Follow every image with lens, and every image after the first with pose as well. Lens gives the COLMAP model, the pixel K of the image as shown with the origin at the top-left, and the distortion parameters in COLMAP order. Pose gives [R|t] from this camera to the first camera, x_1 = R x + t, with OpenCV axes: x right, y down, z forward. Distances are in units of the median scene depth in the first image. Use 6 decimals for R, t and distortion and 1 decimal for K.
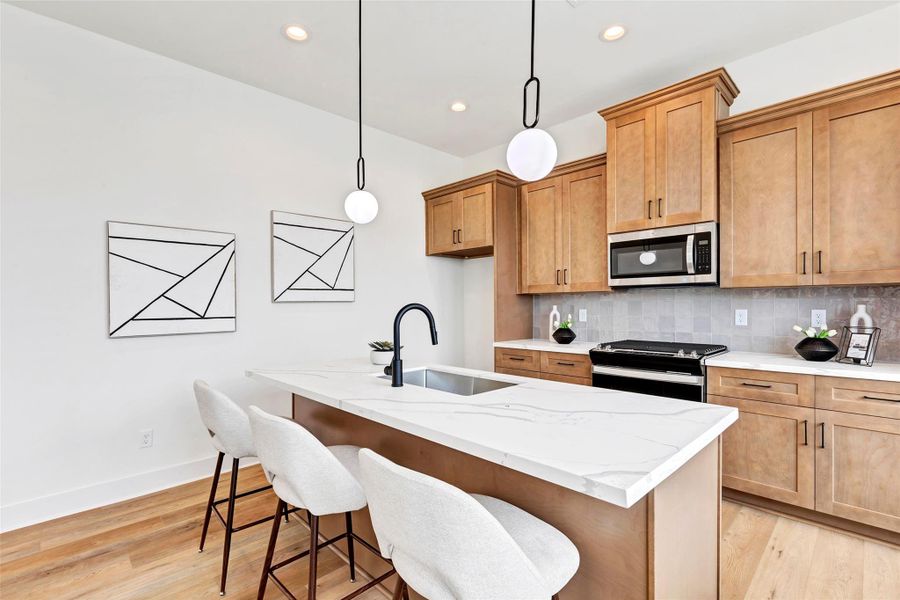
lens RADIAL K [[410.9, 0, 450.1], [0, 410.9, 310.6], [0, 0, 1]] dist [0.000892, 0.000107]
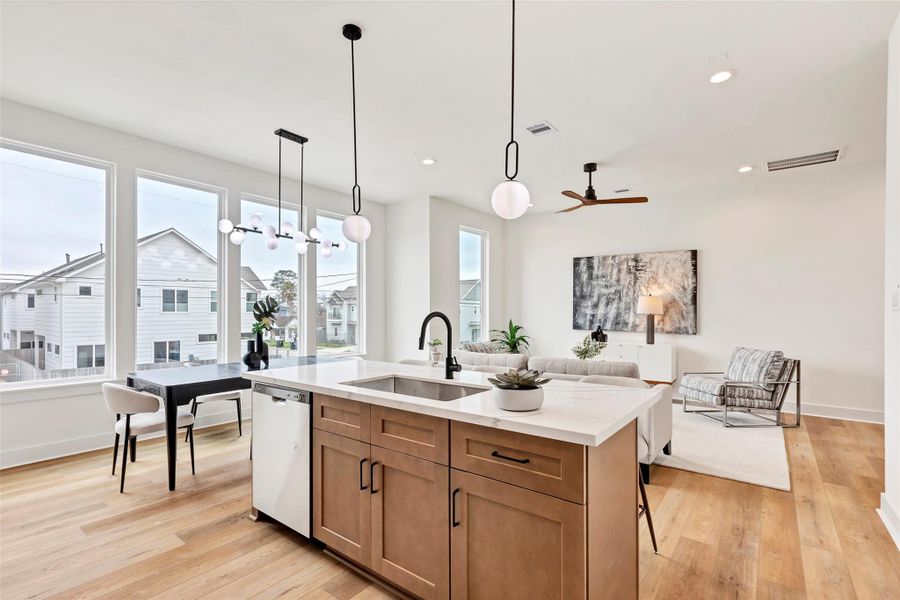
lens RADIAL K [[410.9, 0, 450.1], [0, 410.9, 310.6], [0, 0, 1]] dist [0.000892, 0.000107]
pose [[-0.989357, 0.006090, -0.145382, 0.033279], [0.004414, 0.999920, 0.011848, -0.022624], [0.145443, 0.011080, -0.989305, 1.491999]]
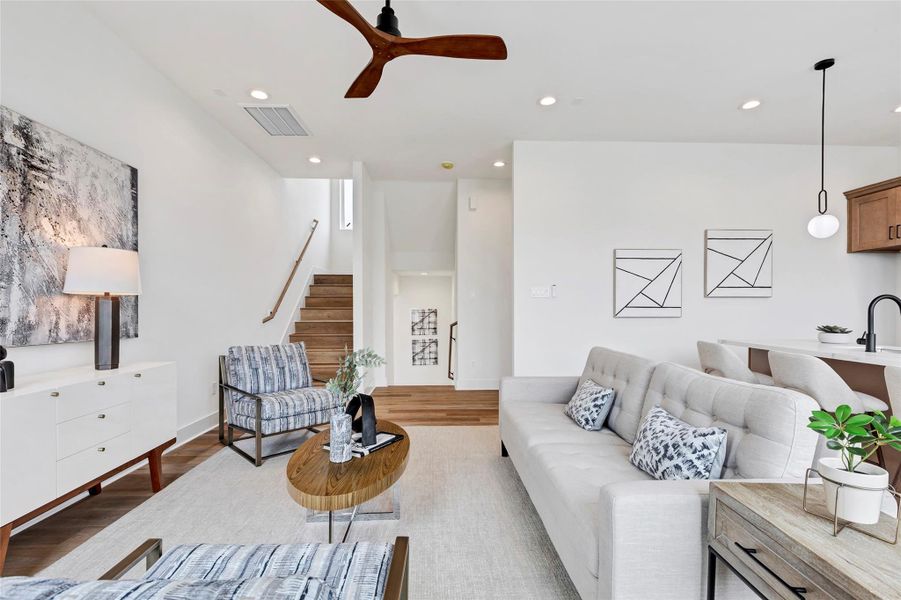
lens RADIAL K [[421.1, 0, 452.5], [0, 421.1, 309.1], [0, 0, 1]] dist [0.003088, 0.000688]
pose [[0.755855, 0.014420, -0.654580, -0.184655], [-0.019444, 0.999811, -0.000427, 0.044326], [0.654450, 0.013050, 0.755993, -0.739936]]
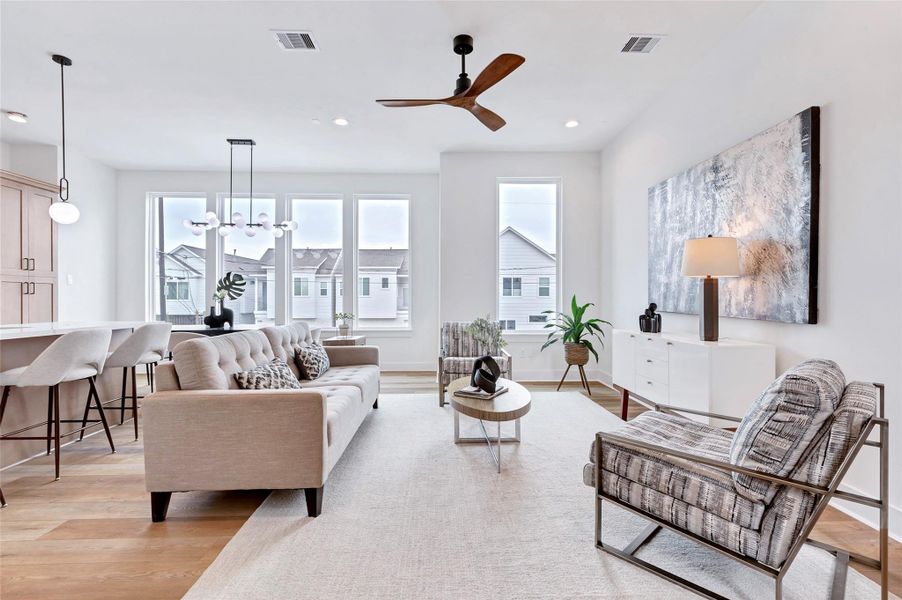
lens RADIAL K [[414.3, 0, 451.0], [0, 414.3, 300.0], [0, 0, 1]] dist [-0.001104, -0.000064]
pose [[-0.753751, 0.009739, 0.657088, -1.549968], [0.021638, 0.999716, 0.010004, 0.059798], [-0.656804, 0.021758, -0.753748, 0.685688]]
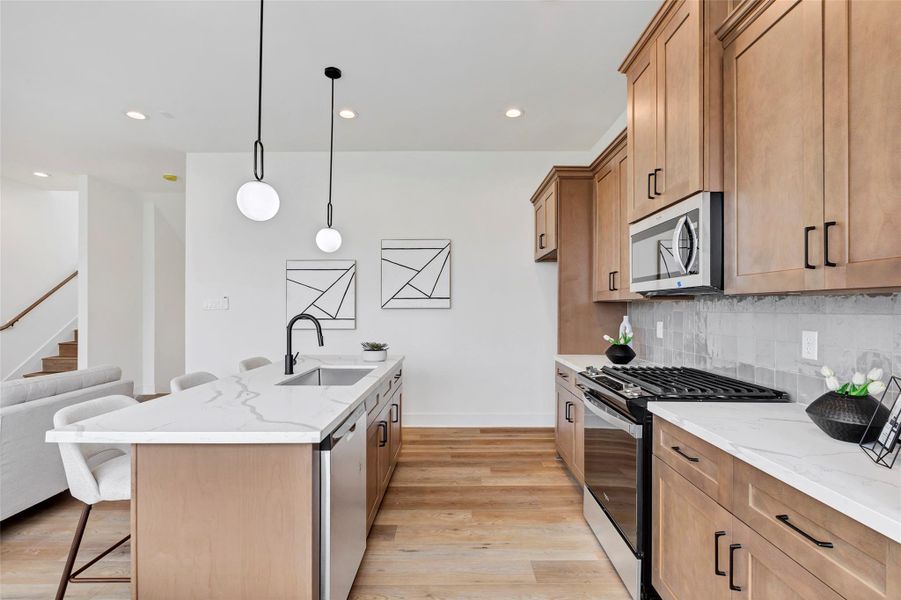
lens RADIAL K [[404.0, 0, 453.5], [0, 404.0, 306.9], [0, 0, 1]] dist [0.002786, 0.000549]
pose [[0.721919, 0.007894, -0.691933, 0.780783], [-0.019461, 0.999771, -0.008897, -0.022978], [0.691704, 0.019889, 0.721907, 0.270988]]
